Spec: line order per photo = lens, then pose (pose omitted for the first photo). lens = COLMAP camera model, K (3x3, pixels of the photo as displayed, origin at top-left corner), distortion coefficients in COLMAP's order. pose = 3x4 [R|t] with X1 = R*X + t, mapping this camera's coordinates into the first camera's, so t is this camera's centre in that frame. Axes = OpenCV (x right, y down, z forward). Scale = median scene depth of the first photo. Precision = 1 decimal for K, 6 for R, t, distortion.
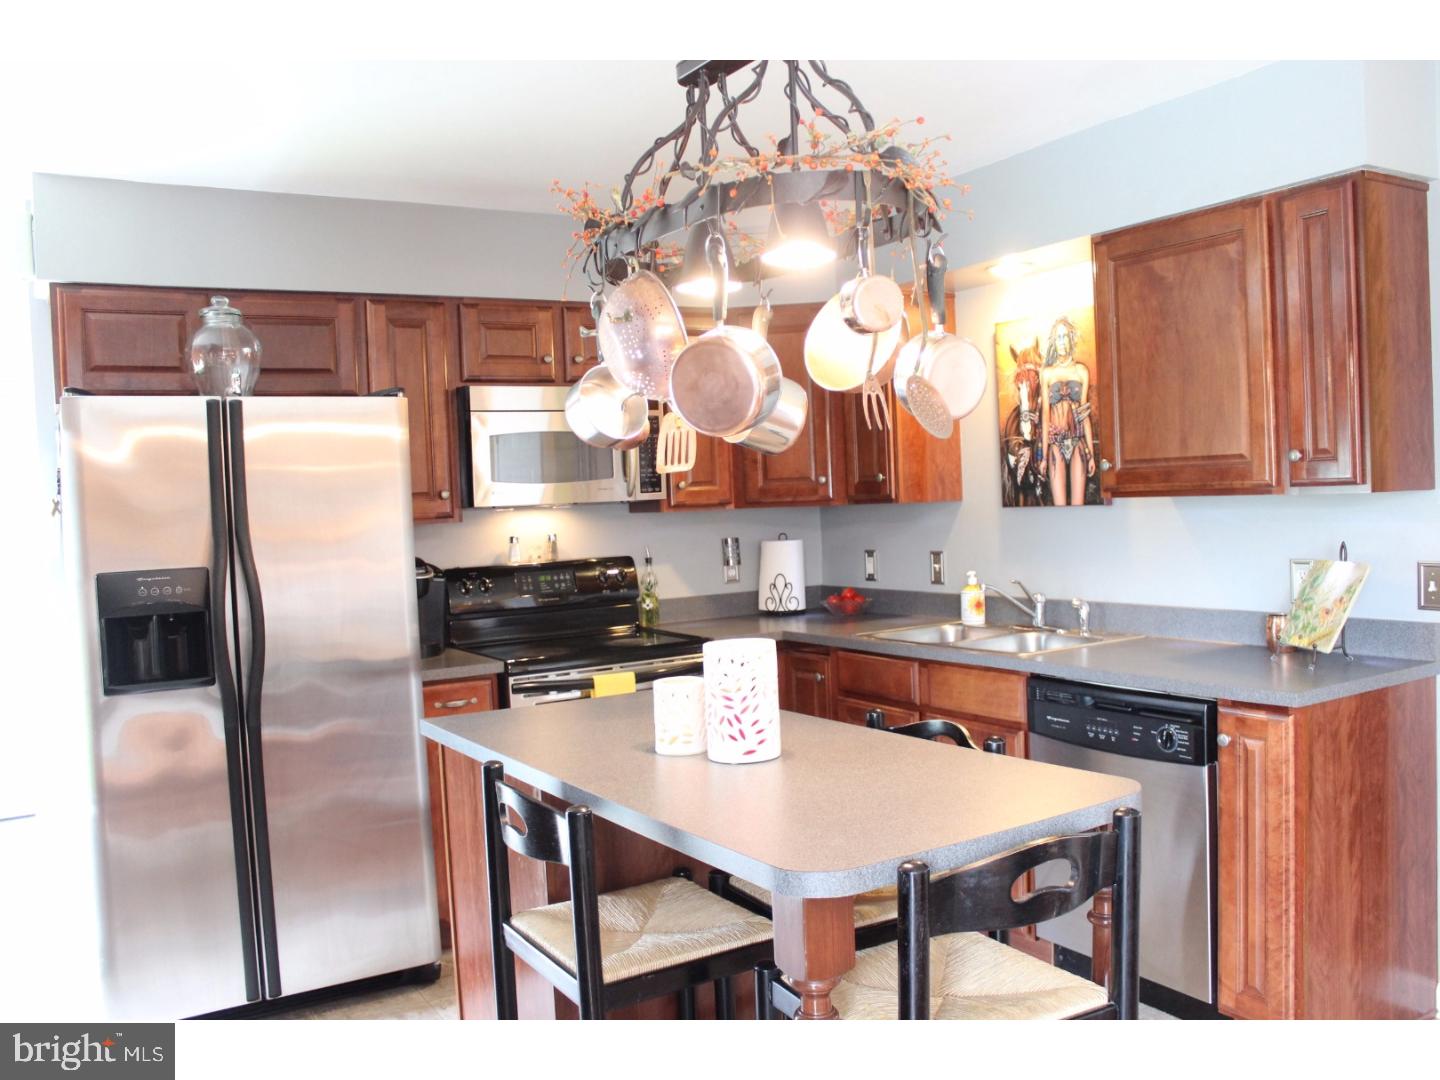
lens RADIAL K [[1197.9, 0, 741.8], [0, 1197.9, 544.4], [0, 0, 1]] dist [-0.168813, 0.159021]
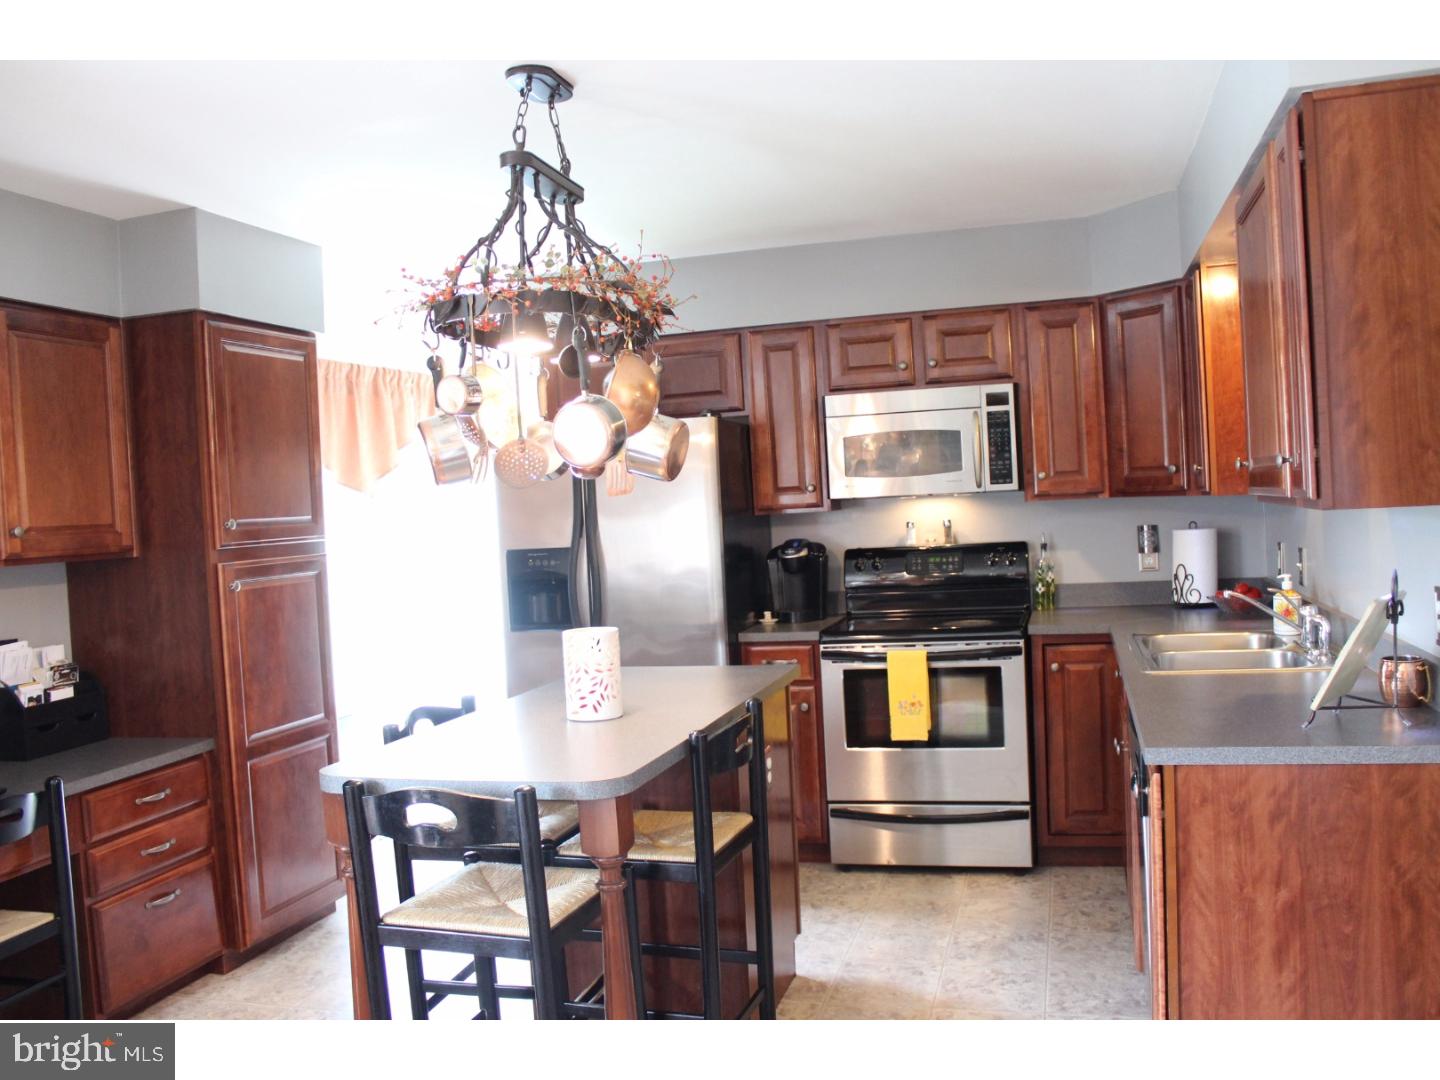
lens RADIAL K [[1197.9, 0, 741.8], [0, 1197.9, 544.4], [0, 0, 1]] dist [-0.168813, 0.159021]
pose [[0.679436, 0.034419, -0.732927, 0.544398], [-0.003164, 0.999027, 0.043983, -0.035575], [0.733728, -0.027564, 0.678884, 0.119342]]
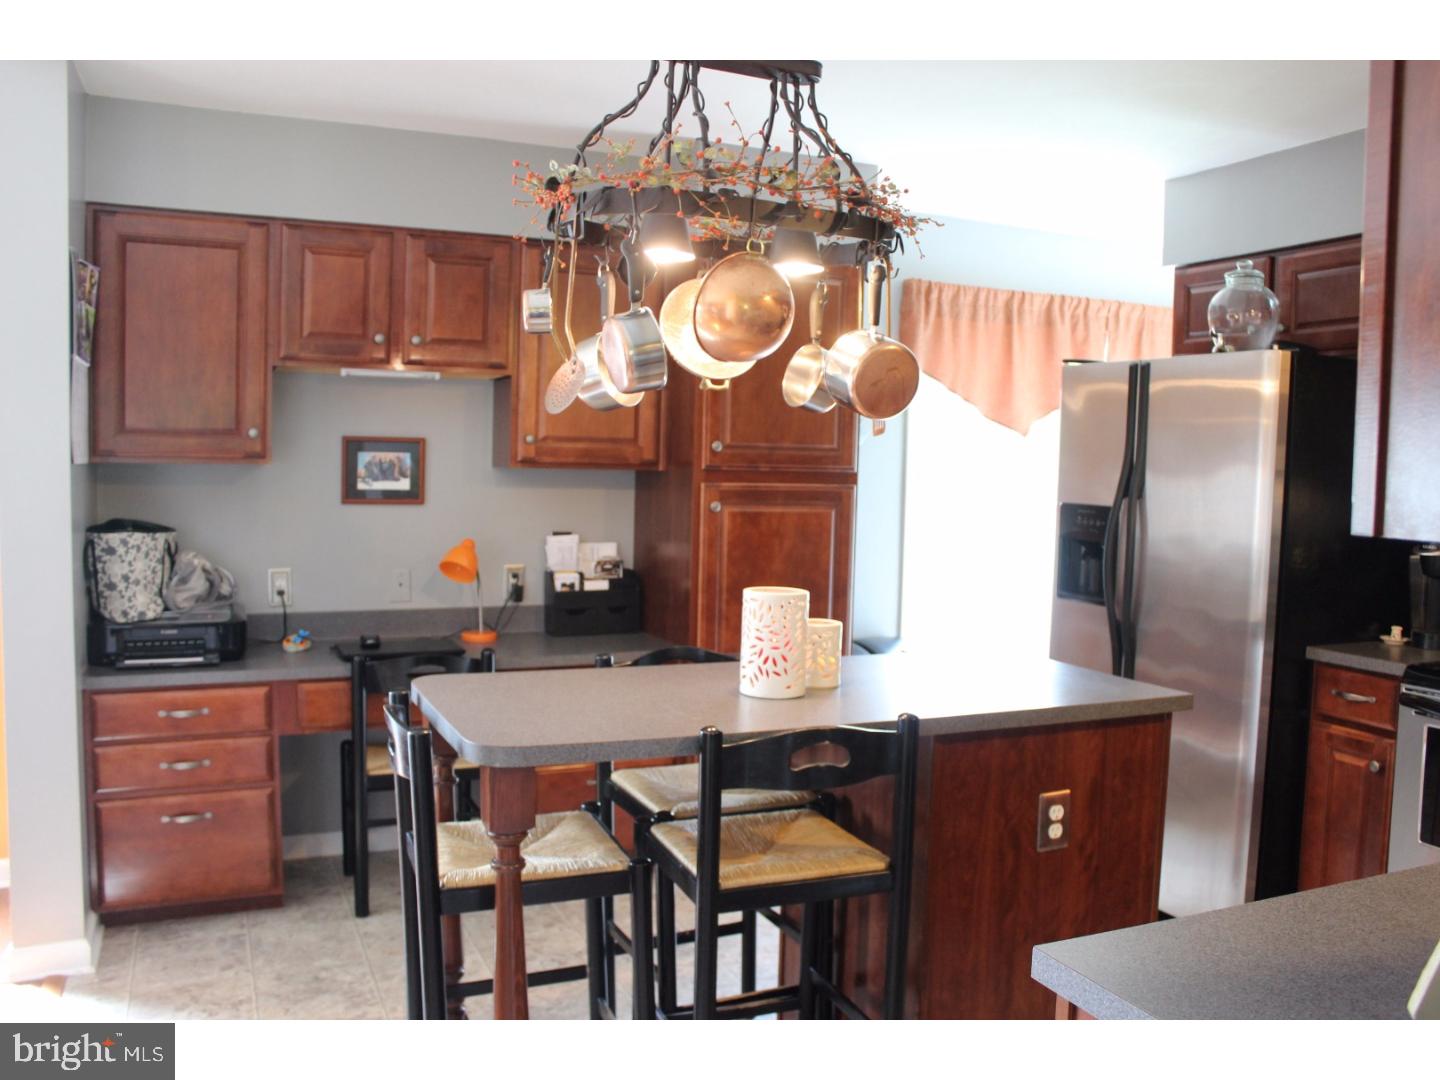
lens RADIAL K [[1197.9, 0, 741.8], [0, 1197.9, 544.4], [0, 0, 1]] dist [-0.168813, 0.159021]
pose [[-0.131249, 0.110156, -0.985210, 0.554832], [-0.054748, 0.991485, 0.118151, -0.045617], [0.989837, 0.069446, -0.124100, 0.562234]]
